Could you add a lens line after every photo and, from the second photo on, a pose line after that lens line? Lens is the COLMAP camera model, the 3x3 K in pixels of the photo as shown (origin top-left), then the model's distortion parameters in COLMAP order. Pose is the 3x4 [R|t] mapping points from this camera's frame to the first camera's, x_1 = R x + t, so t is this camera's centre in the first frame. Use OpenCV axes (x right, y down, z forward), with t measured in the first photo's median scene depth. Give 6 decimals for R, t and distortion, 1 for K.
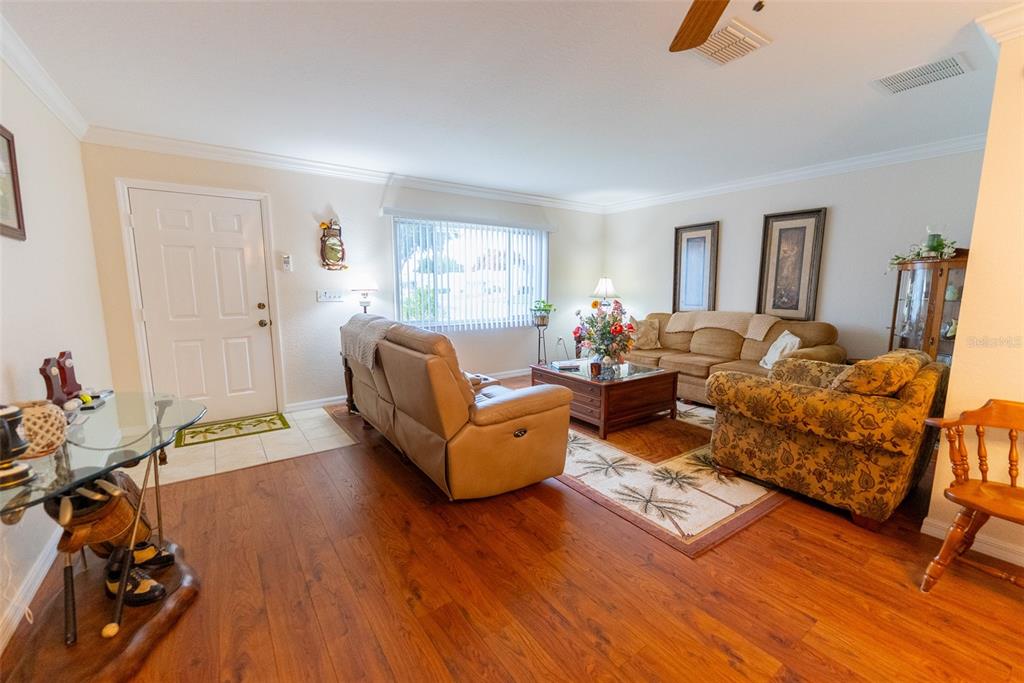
lens RADIAL K [[423.8, 0, 512.0], [0, 423.8, 341.5], [0, 0, 1]] dist [0.014354, 0.000011]
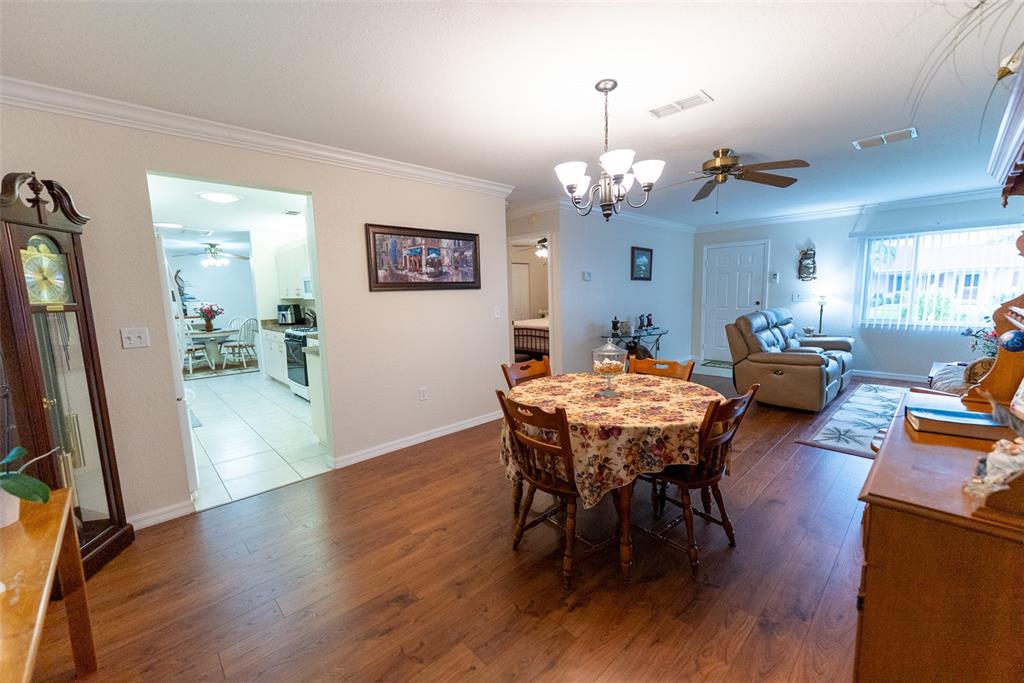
lens RADIAL K [[413.9, 0, 512.0], [0, 413.9, 341.5], [0, 0, 1]] dist [0.000958, -0.000053]
pose [[0.150245, 0.115258, -0.981907, 0.914653], [-0.107450, 0.989202, 0.099673, 0.012830], [0.982792, 0.090530, 0.161007, -0.255338]]
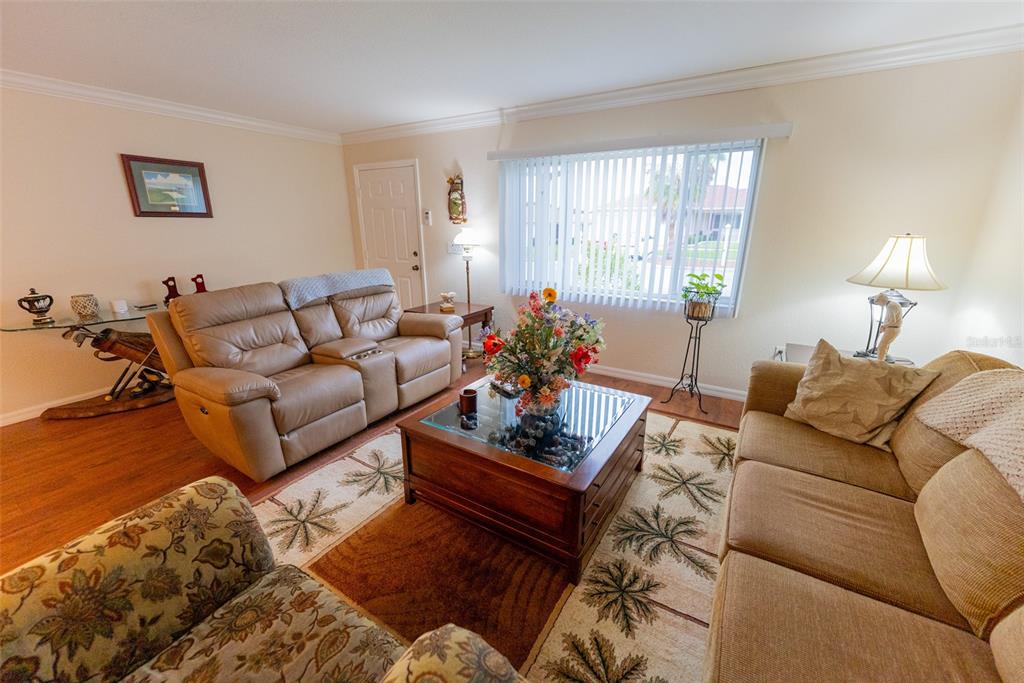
lens RADIAL K [[413.9, 0, 512.0], [0, 413.9, 341.5], [0, 0, 1]] dist [0.000958, -0.000053]
pose [[0.392189, 0.260682, -0.882175, 0.628986], [-0.121049, 0.965292, 0.231428, -0.142176], [0.911885, 0.016023, 0.410133, 0.717874]]
